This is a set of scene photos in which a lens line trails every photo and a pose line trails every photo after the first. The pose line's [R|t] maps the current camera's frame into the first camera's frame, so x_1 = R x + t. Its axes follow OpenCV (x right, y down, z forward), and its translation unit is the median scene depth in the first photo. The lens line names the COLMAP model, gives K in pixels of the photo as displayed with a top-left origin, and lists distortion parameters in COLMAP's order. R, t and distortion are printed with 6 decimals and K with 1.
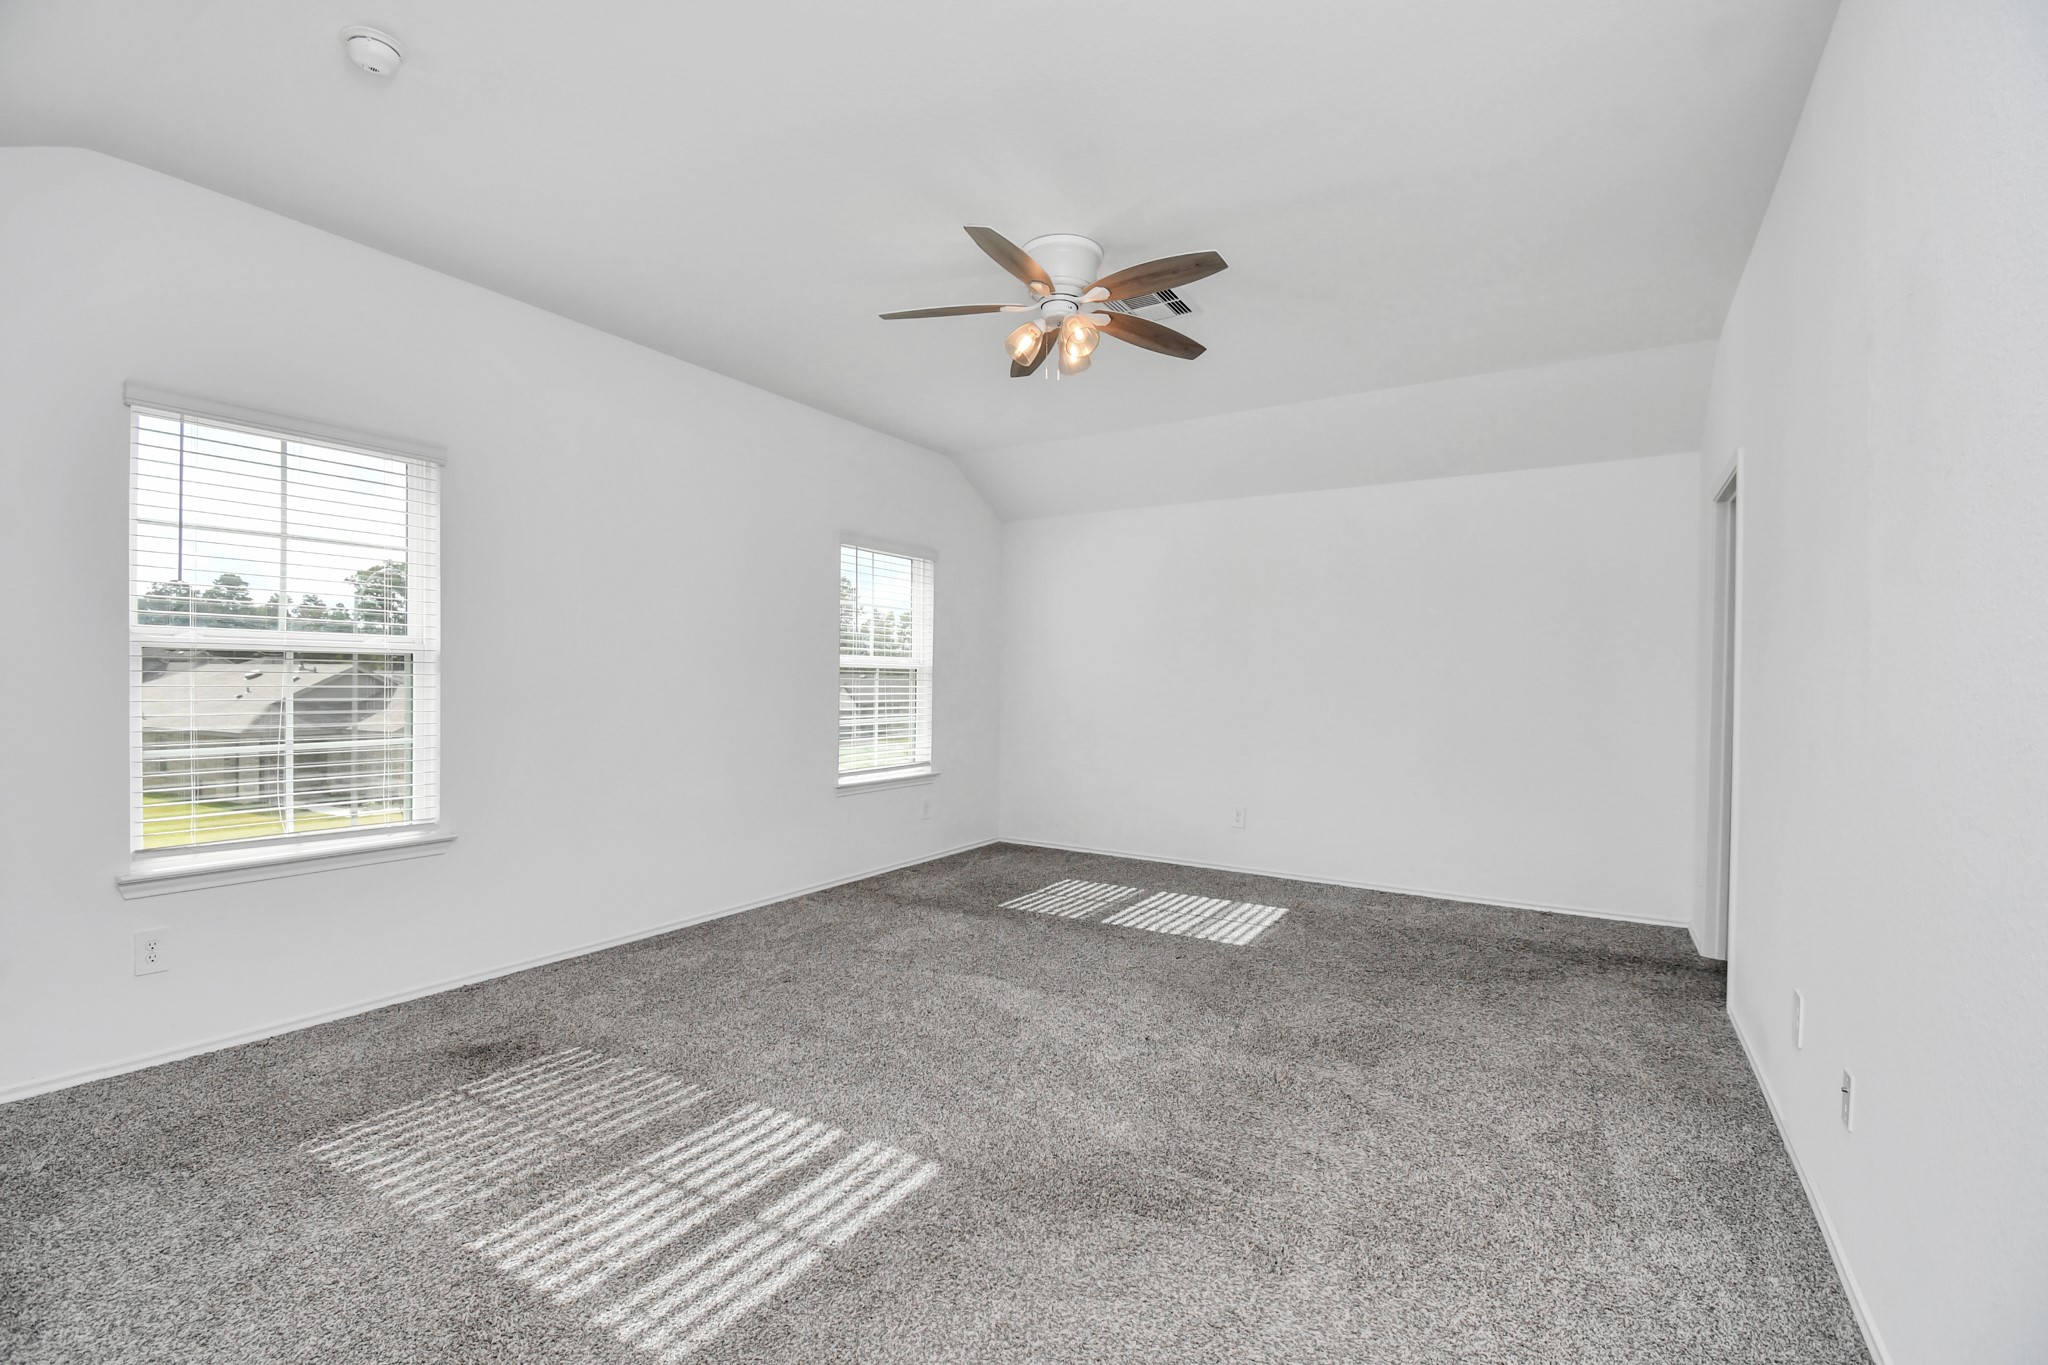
lens RADIAL K [[898.8, 0, 1012.4], [0, 898.8, 684.0], [0, 0, 1]] dist [0.018068, -0.025145]
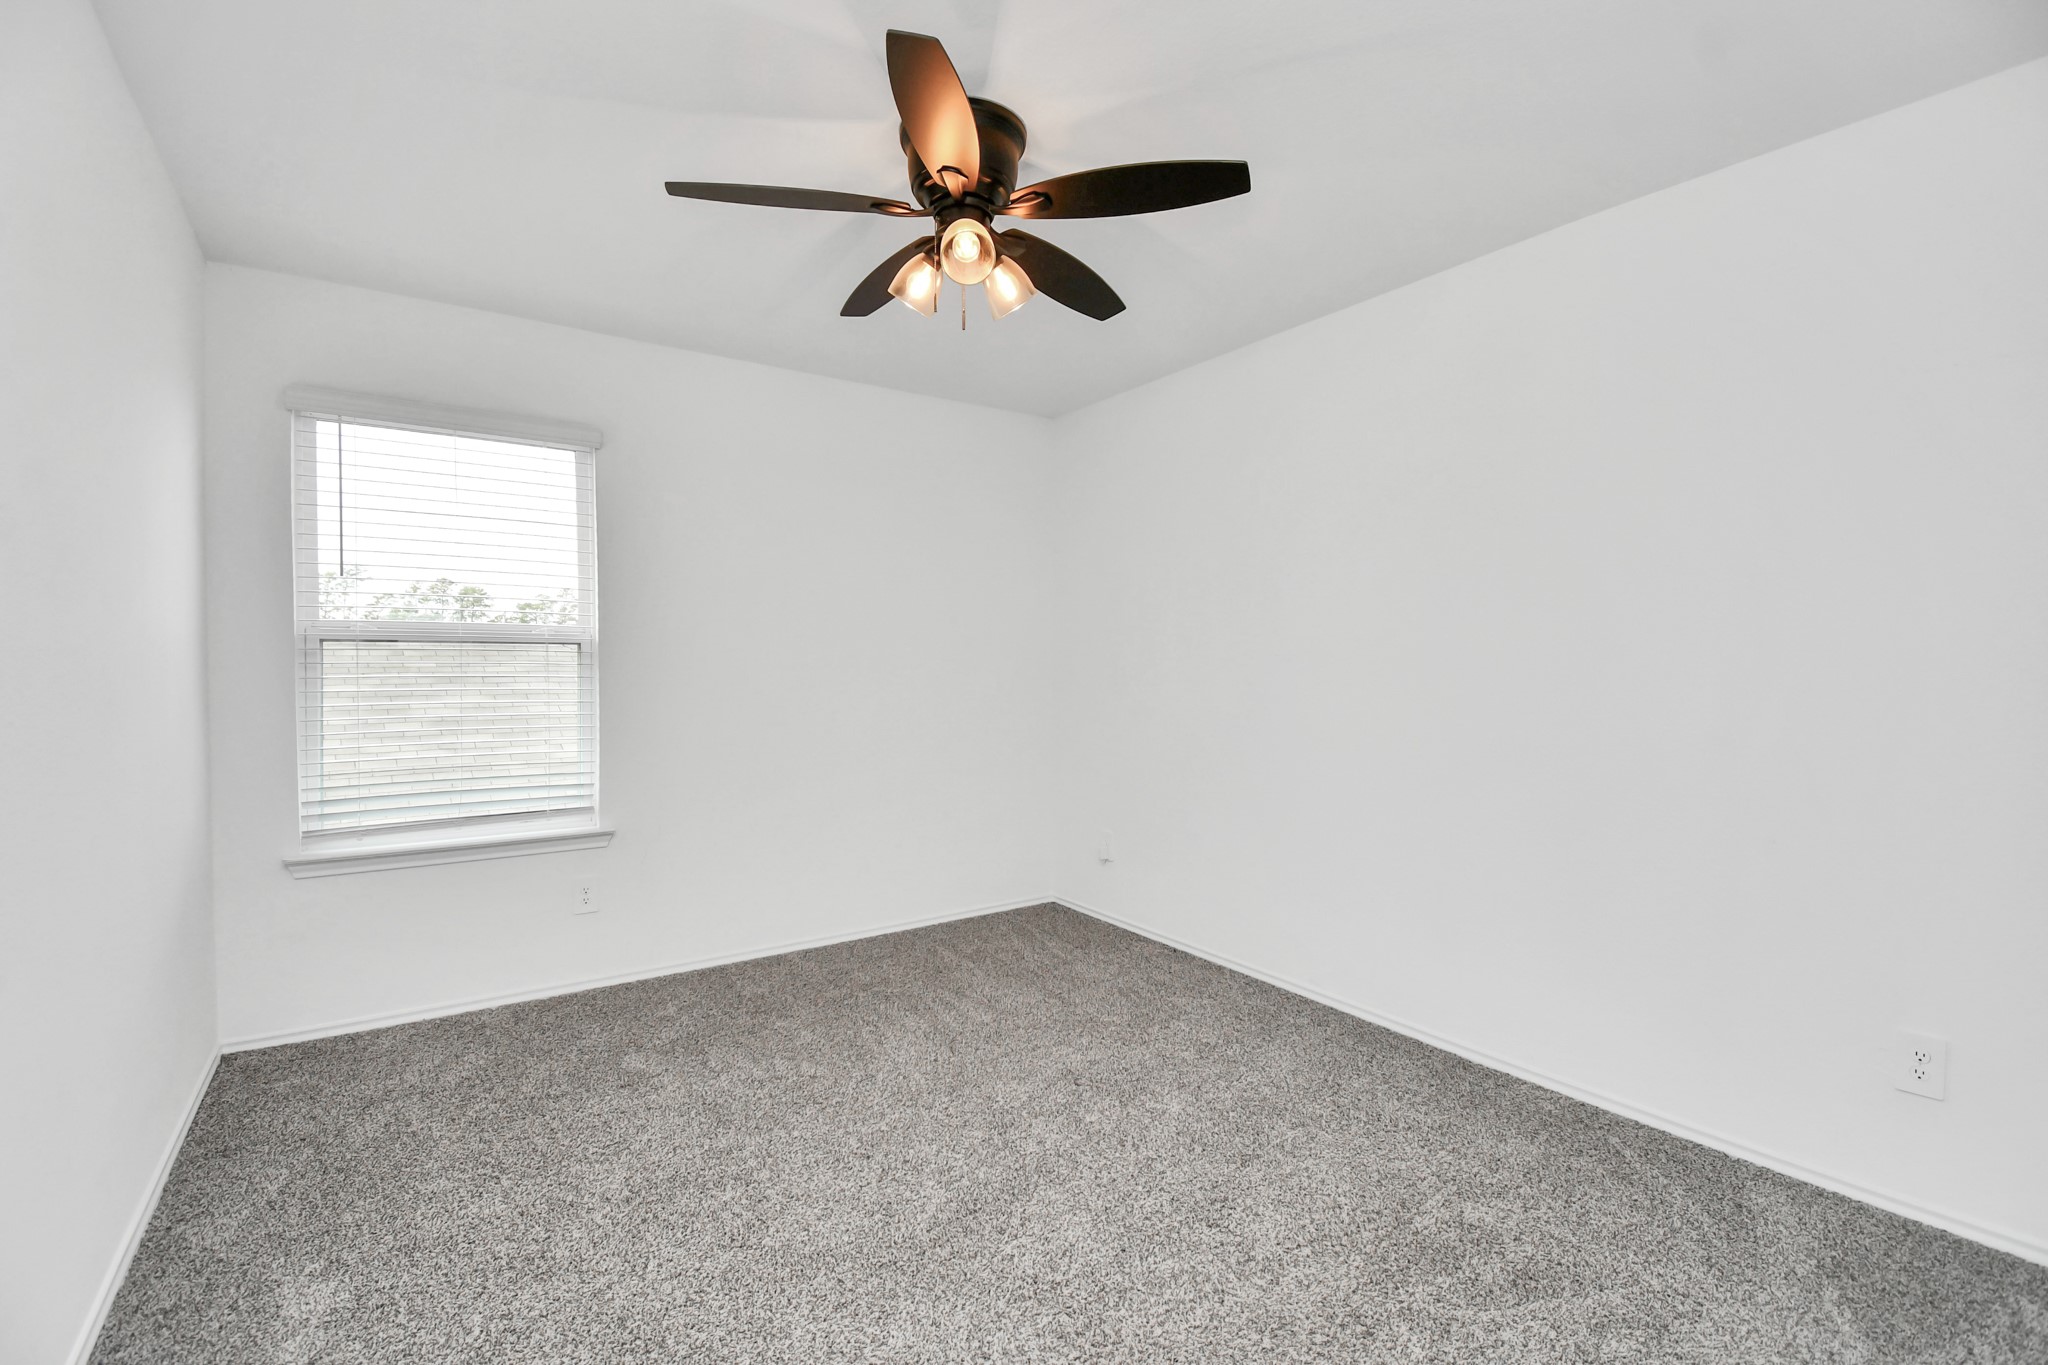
lens RADIAL K [[904.0, 0, 1033.9], [0, 904.0, 682.9], [0, 0, 1]] dist [-0.026612, 0.000373]
pose [[0.930708, 0.000930, -0.365763, 0.164956], [0.002546, 0.999956, 0.009020, 0.001493], [0.365755, -0.009327, 0.930664, 0.276529]]
